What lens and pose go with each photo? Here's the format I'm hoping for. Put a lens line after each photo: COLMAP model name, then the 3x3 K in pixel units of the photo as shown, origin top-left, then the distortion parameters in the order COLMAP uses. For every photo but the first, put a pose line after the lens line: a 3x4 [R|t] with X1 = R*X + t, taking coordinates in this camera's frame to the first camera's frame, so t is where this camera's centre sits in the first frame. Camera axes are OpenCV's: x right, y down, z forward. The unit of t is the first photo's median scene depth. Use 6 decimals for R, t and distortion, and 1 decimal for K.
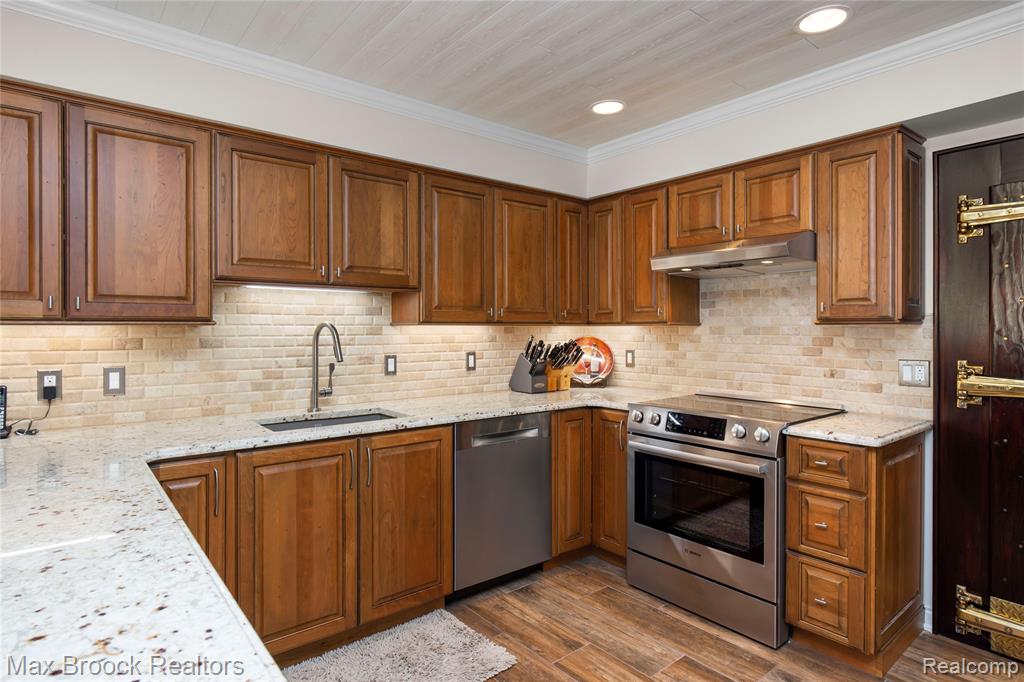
lens RADIAL K [[553.9, 0, 510.9], [0, 553.9, 330.9], [0, 0, 1]] dist [-0.001321, -0.000818]
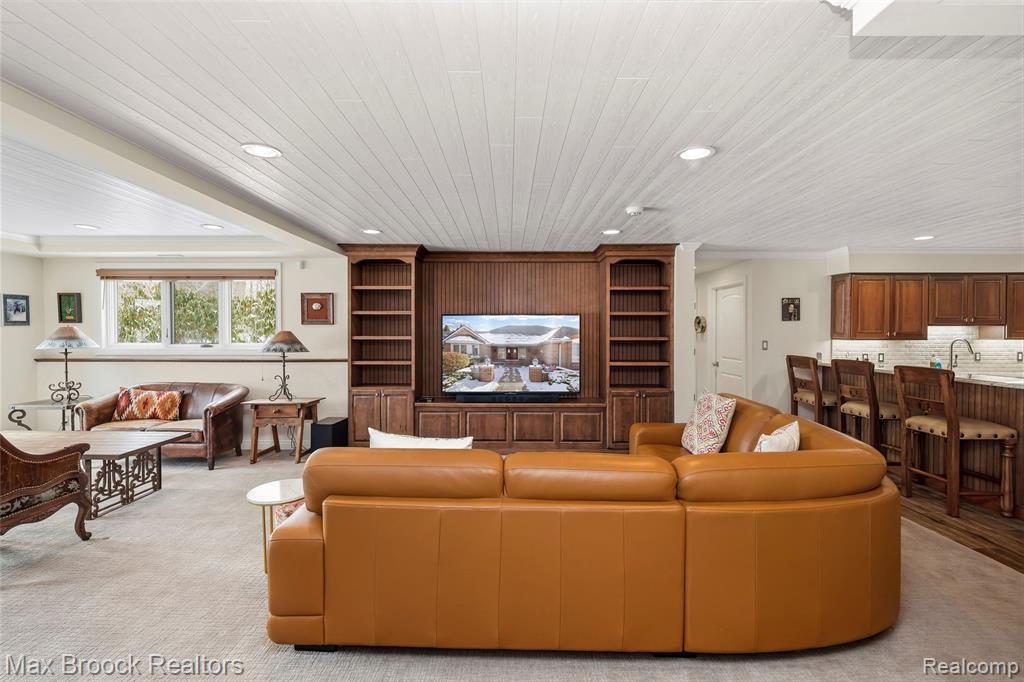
lens RADIAL K [[454.3, 0, 509.4], [0, 454.3, 334.8], [0, 0, 1]] dist [-0.000730, 0.000125]
pose [[0.774031, 0.008281, -0.633094, -0.624418], [-0.005816, 0.999965, 0.005969, -0.035163], [0.633121, -0.000939, 0.774052, -2.005897]]
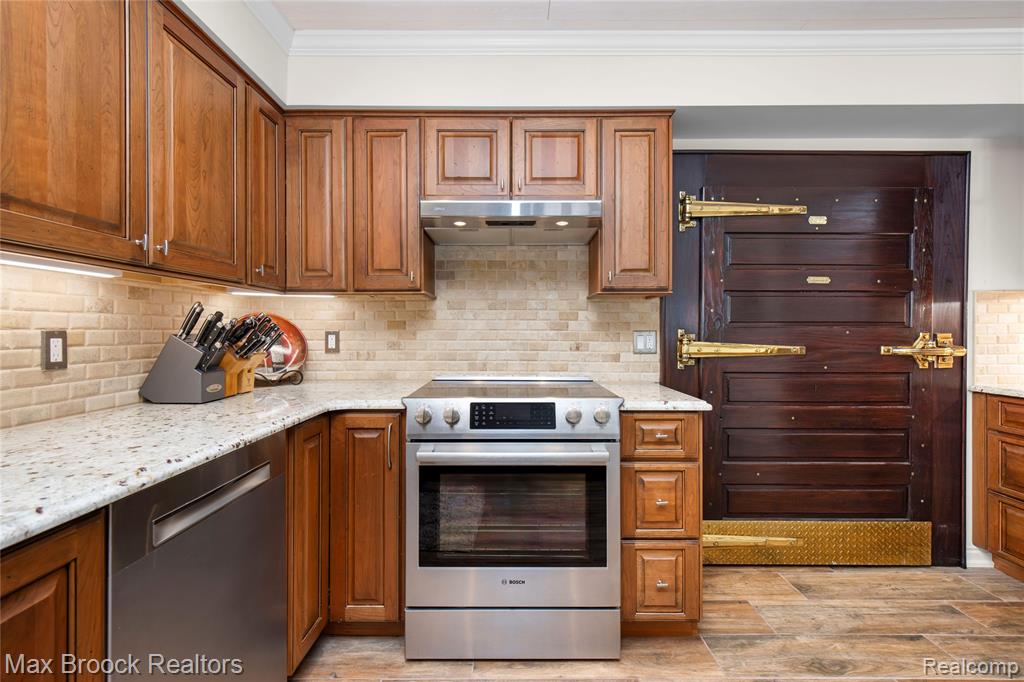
lens RADIAL K [[455.4, 0, 509.5], [0, 455.4, 329.6], [0, 0, 1]] dist [-0.002488, -0.000595]
pose [[0.634441, 0.002894, 0.772966, -0.162584], [0.002574, 0.999980, -0.005857, 0.052481], [-0.772967, 0.005706, 0.634420, 0.591009]]
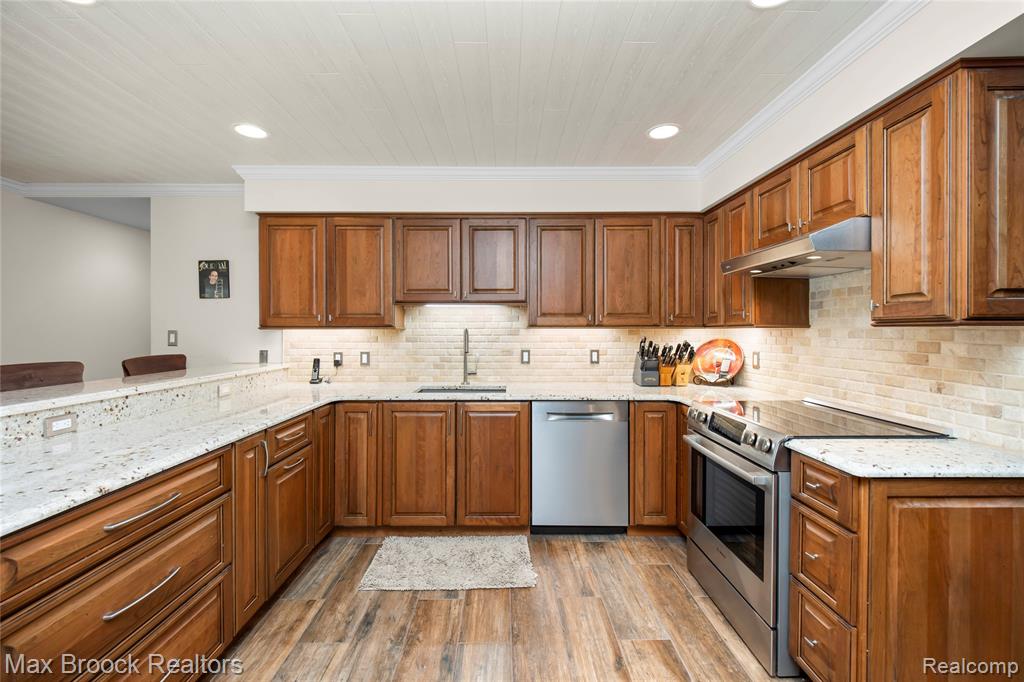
lens RADIAL K [[432.7, 0, 510.9], [0, 432.7, 332.0], [0, 0, 1]] dist [-0.001979, -0.000728]
pose [[0.781360, 0.002198, -0.624076, 0.512021], [-0.002551, 0.999997, 0.000328, -0.001985], [0.624075, 0.001336, 0.781363, 0.140513]]
